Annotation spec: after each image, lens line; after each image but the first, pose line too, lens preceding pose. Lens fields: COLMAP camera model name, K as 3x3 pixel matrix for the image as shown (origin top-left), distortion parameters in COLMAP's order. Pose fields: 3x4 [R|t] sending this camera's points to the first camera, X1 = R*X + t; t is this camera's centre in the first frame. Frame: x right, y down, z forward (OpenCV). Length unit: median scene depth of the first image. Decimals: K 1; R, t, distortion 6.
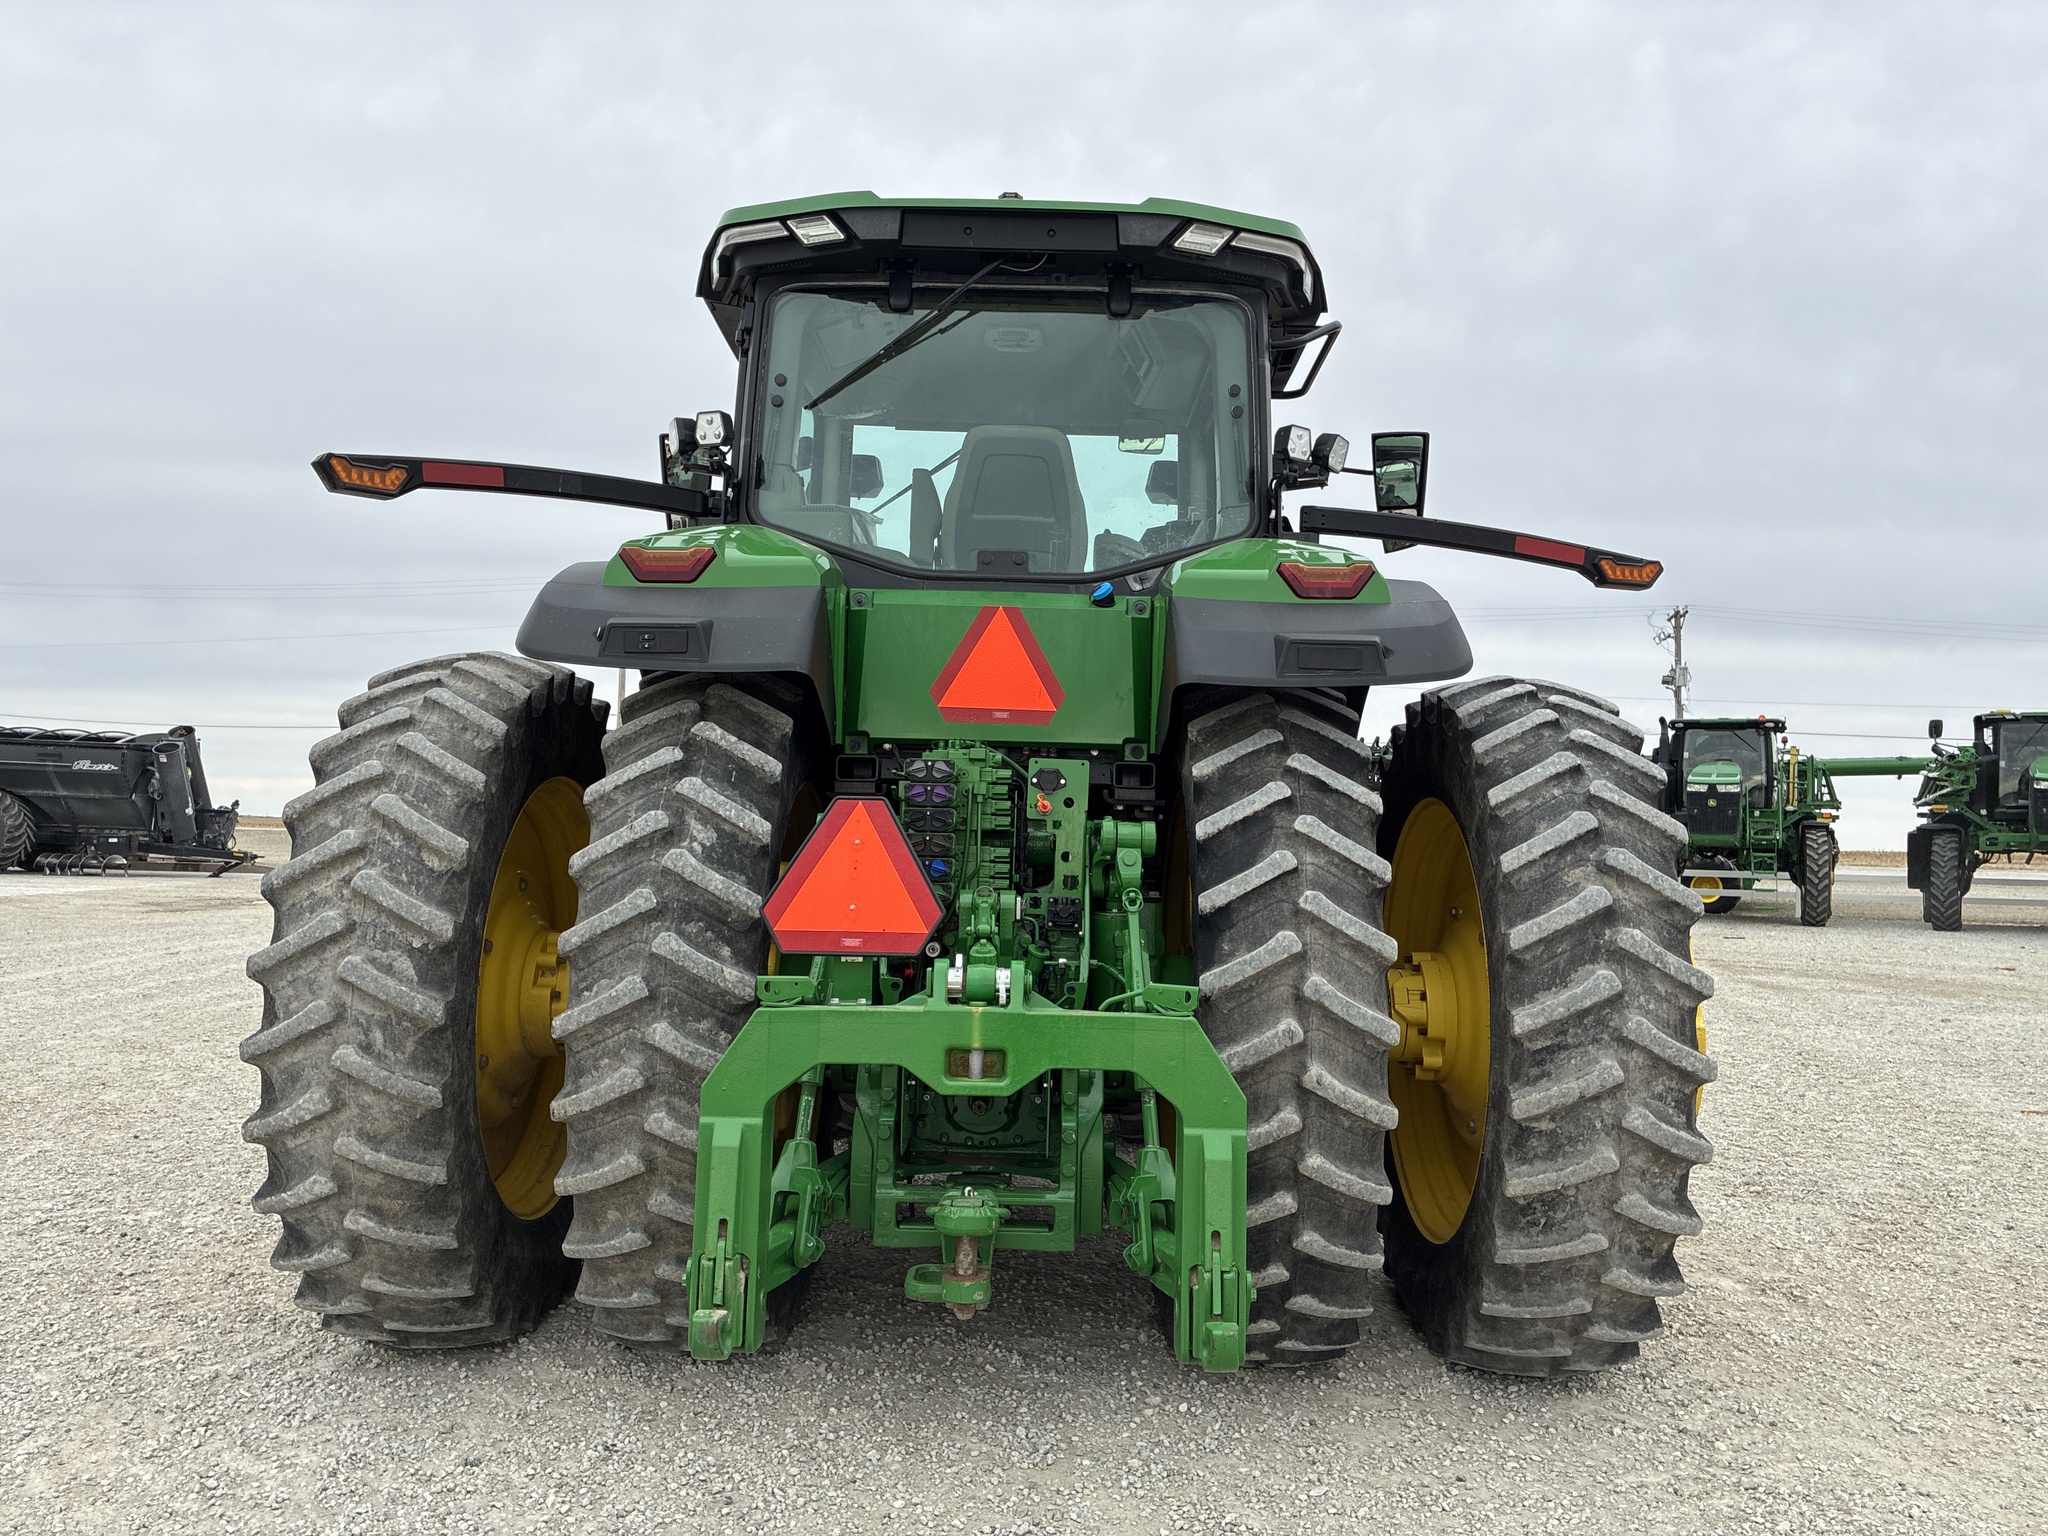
lens RADIAL K [[1593.8, 0, 1011.1], [0, 1593.8, 774.8], [0, 0, 1]] dist [0.020914, -0.008281]
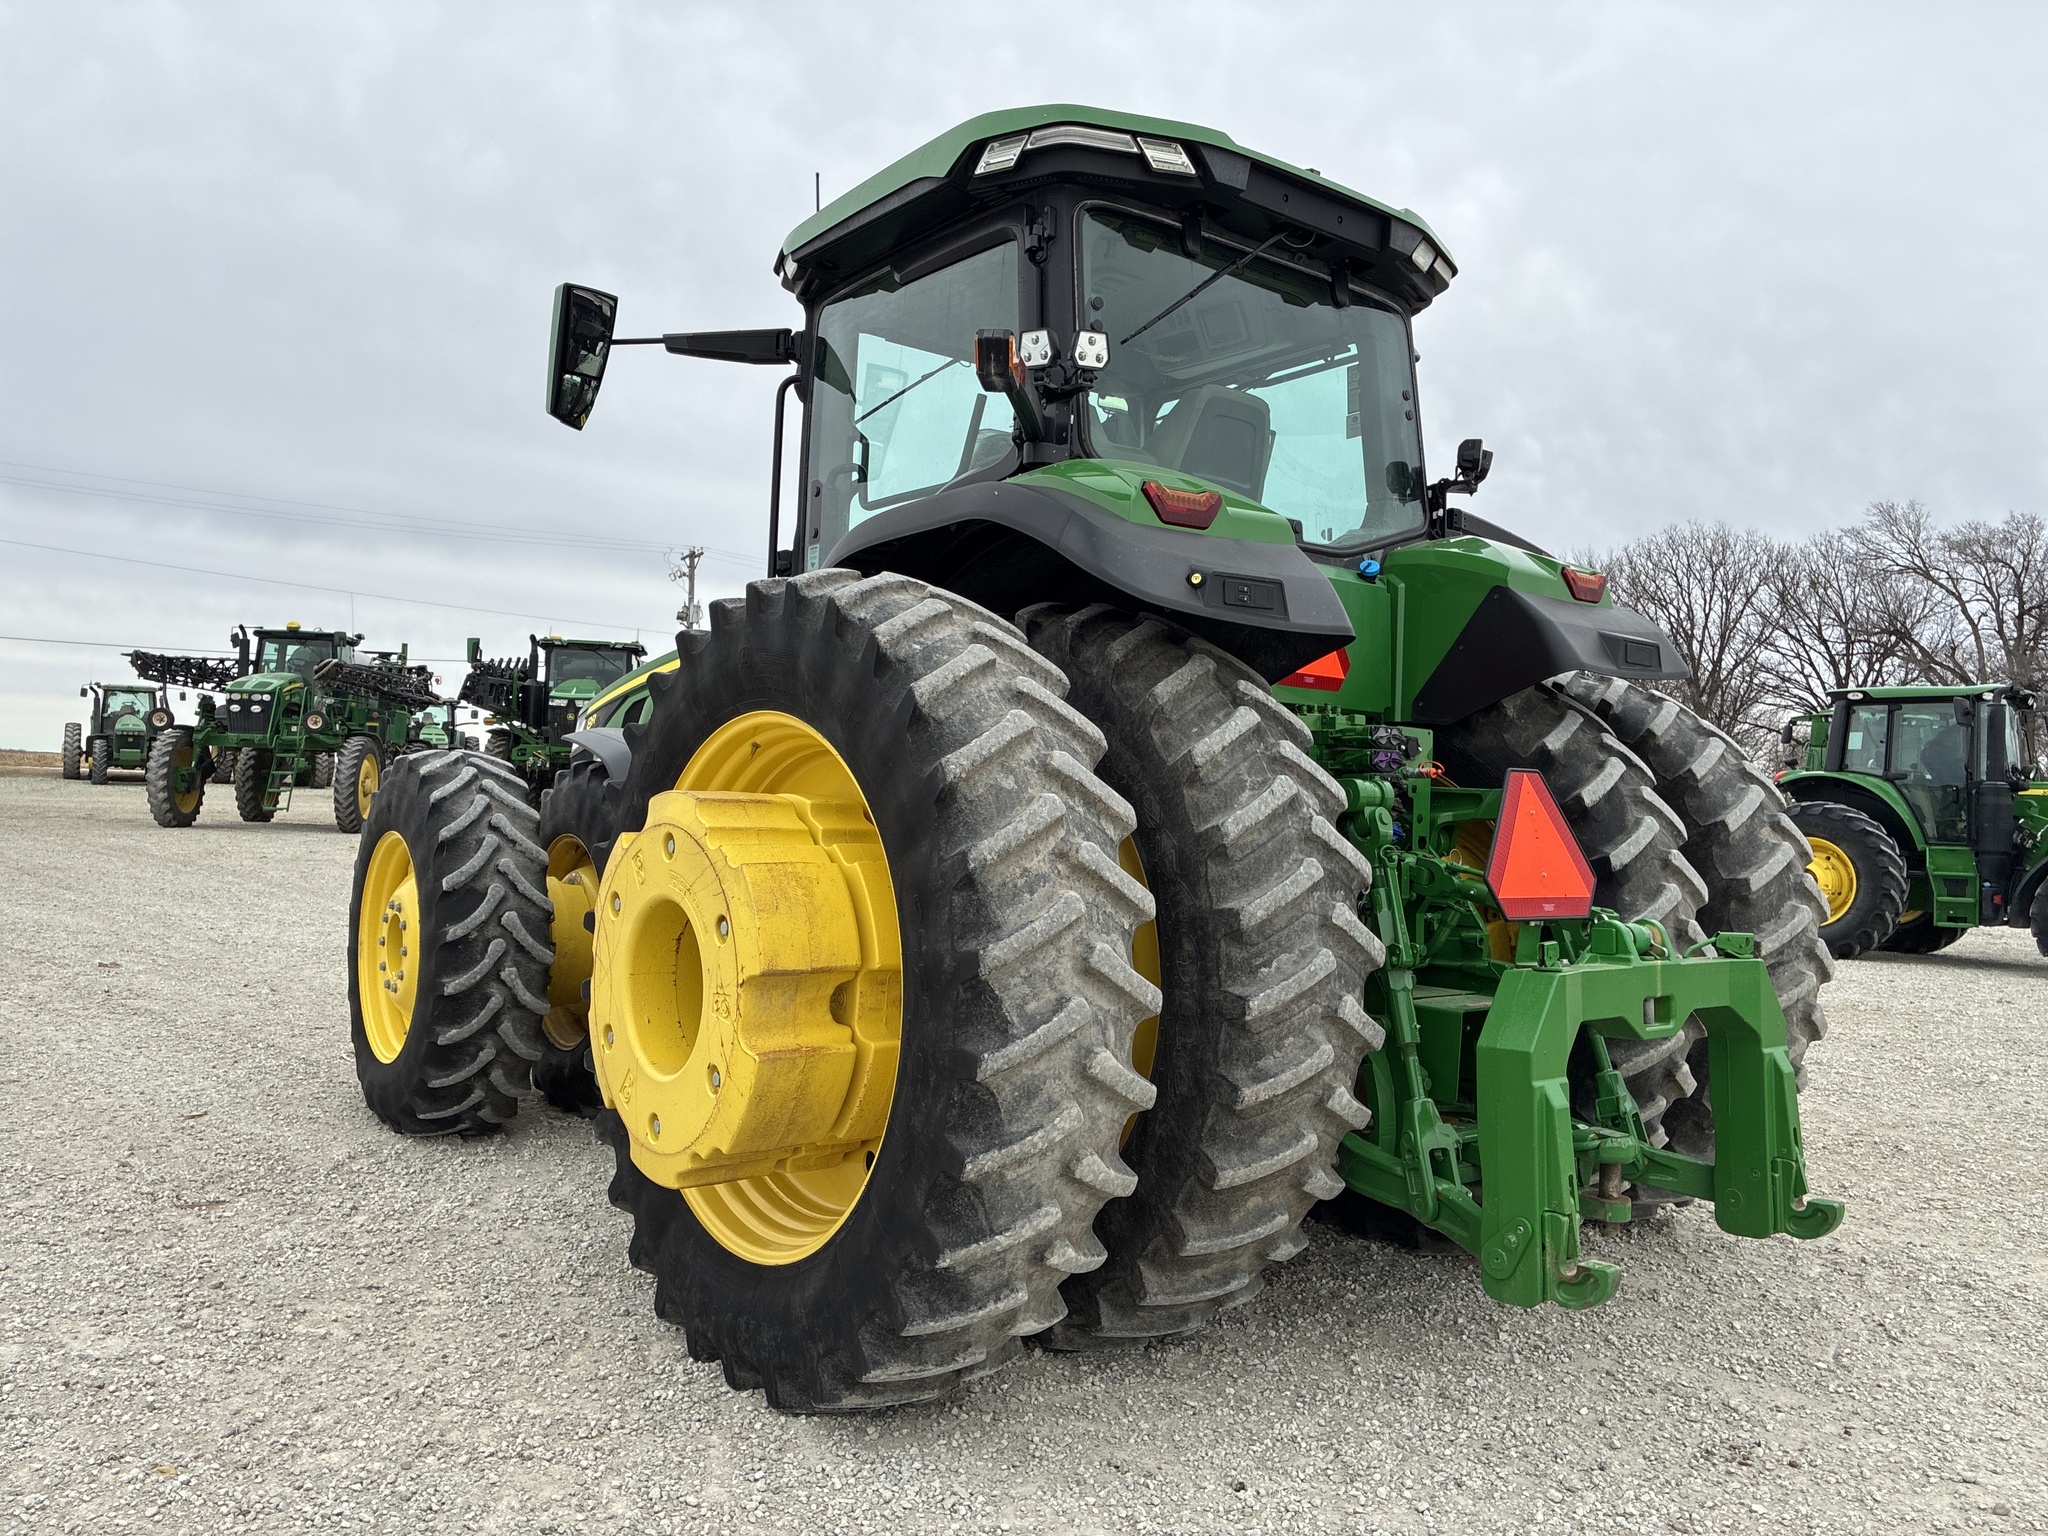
lens RADIAL K [[1593.8, 0, 1016.5], [0, 1593.8, 760.3], [0, 0, 1]] dist [0.020914, -0.008281]
pose [[0.771632, 0.018848, 0.635789, -0.963211], [-0.045346, 0.998648, 0.025429, -0.002729], [-0.634450, -0.048453, 0.771444, 0.372939]]
